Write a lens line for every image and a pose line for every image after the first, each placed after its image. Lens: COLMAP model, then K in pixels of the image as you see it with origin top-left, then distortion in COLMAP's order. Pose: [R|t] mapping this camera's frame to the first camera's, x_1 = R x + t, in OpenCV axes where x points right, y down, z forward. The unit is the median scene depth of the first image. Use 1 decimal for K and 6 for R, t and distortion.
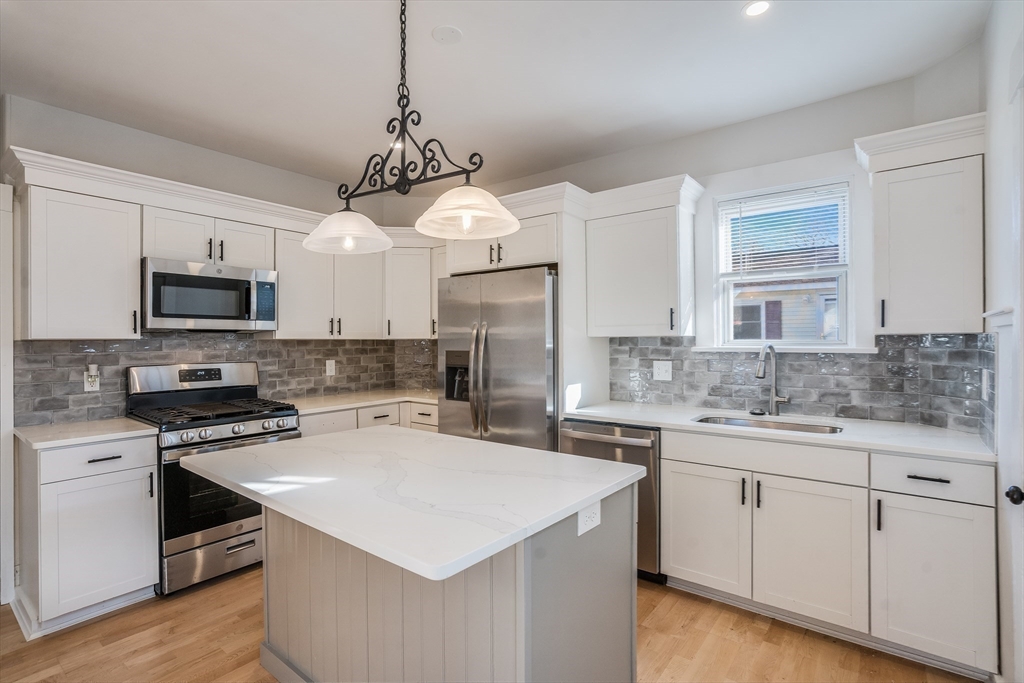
lens RADIAL K [[494.0, 0, 512.0], [0, 494.0, 341.5], [0, 0, 1]] dist [-0.028883, 0.014025]
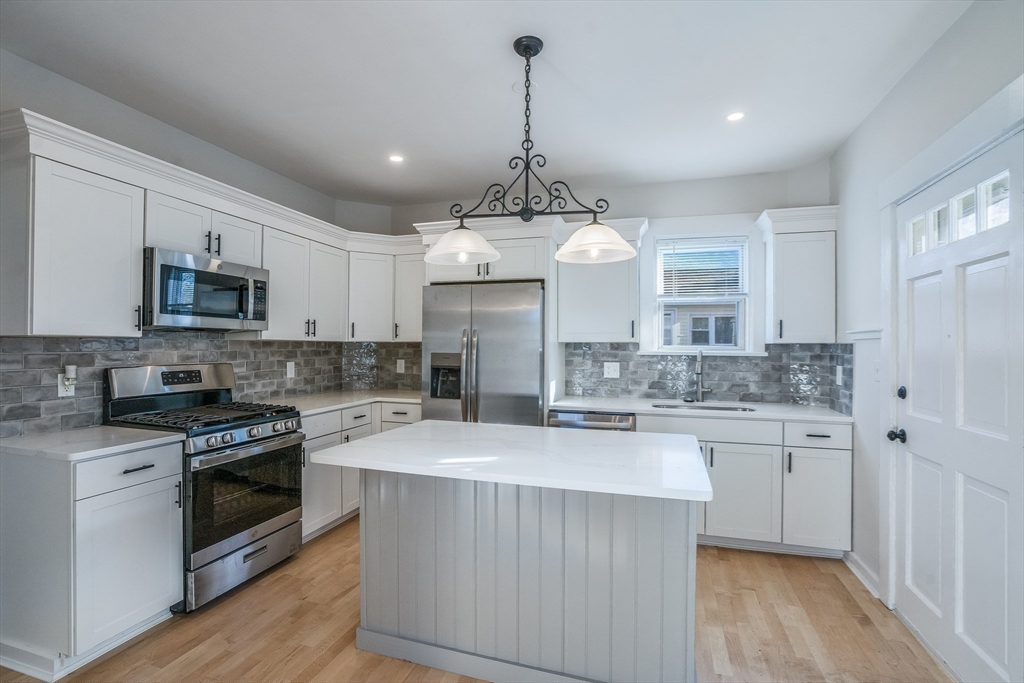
lens RADIAL K [[477.5, 0, 512.0], [0, 477.5, 344.2], [0, 0, 1]] dist [-0.037447, 0.015681]
pose [[0.937358, 0.013013, 0.348126, -0.416188], [-0.010921, 0.999909, -0.007972, 0.007383], [-0.348198, 0.003670, 0.937414, -0.052043]]
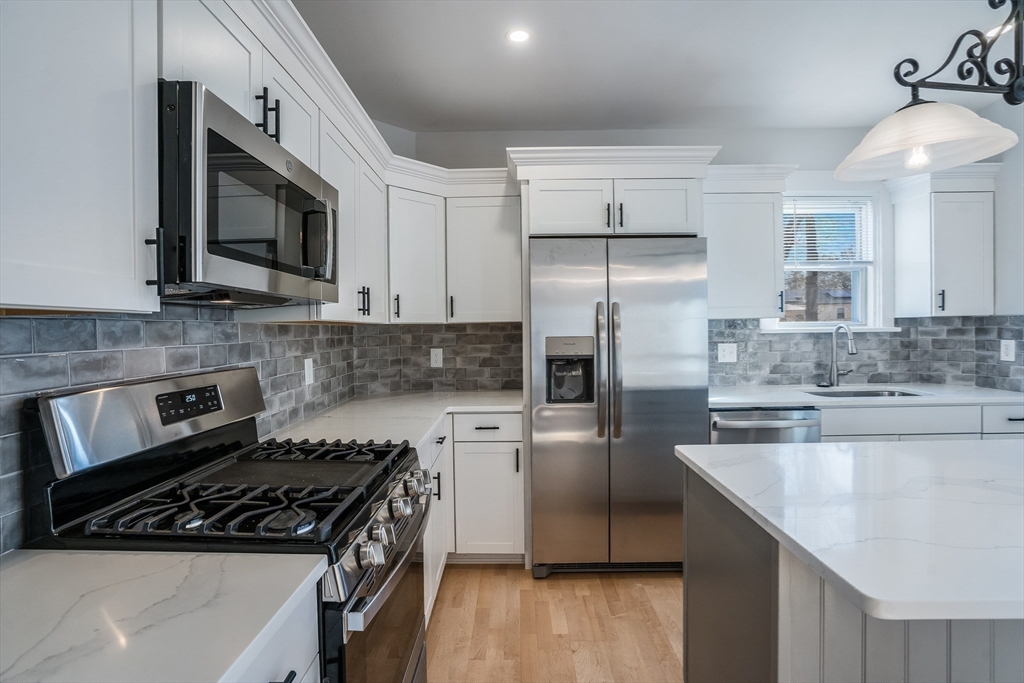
lens RADIAL K [[477.9, 0, 517.5], [0, 477.9, 336.2], [0, 0, 1]] dist [-0.031524, 0.014257]
pose [[0.790960, -0.015600, 0.611669, -0.758313], [0.010987, 0.999876, 0.011294, 0.010296], [-0.611770, -0.002213, 0.791033, 0.573554]]
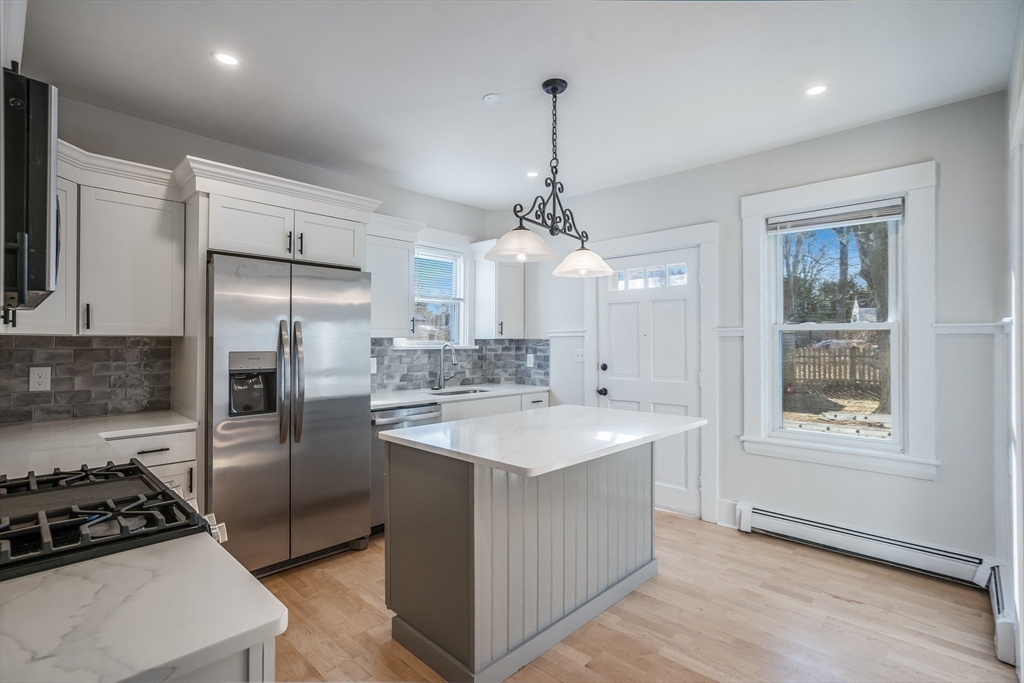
lens RADIAL K [[494.0, 0, 512.0], [0, 494.0, 341.5], [0, 0, 1]] dist [-0.028883, 0.014025]
pose [[0.097156, 0.008300, 0.995235, -1.043610], [0.001829, 0.999962, -0.008518, 0.011762], [-0.995267, 0.002648, 0.097137, 0.622287]]
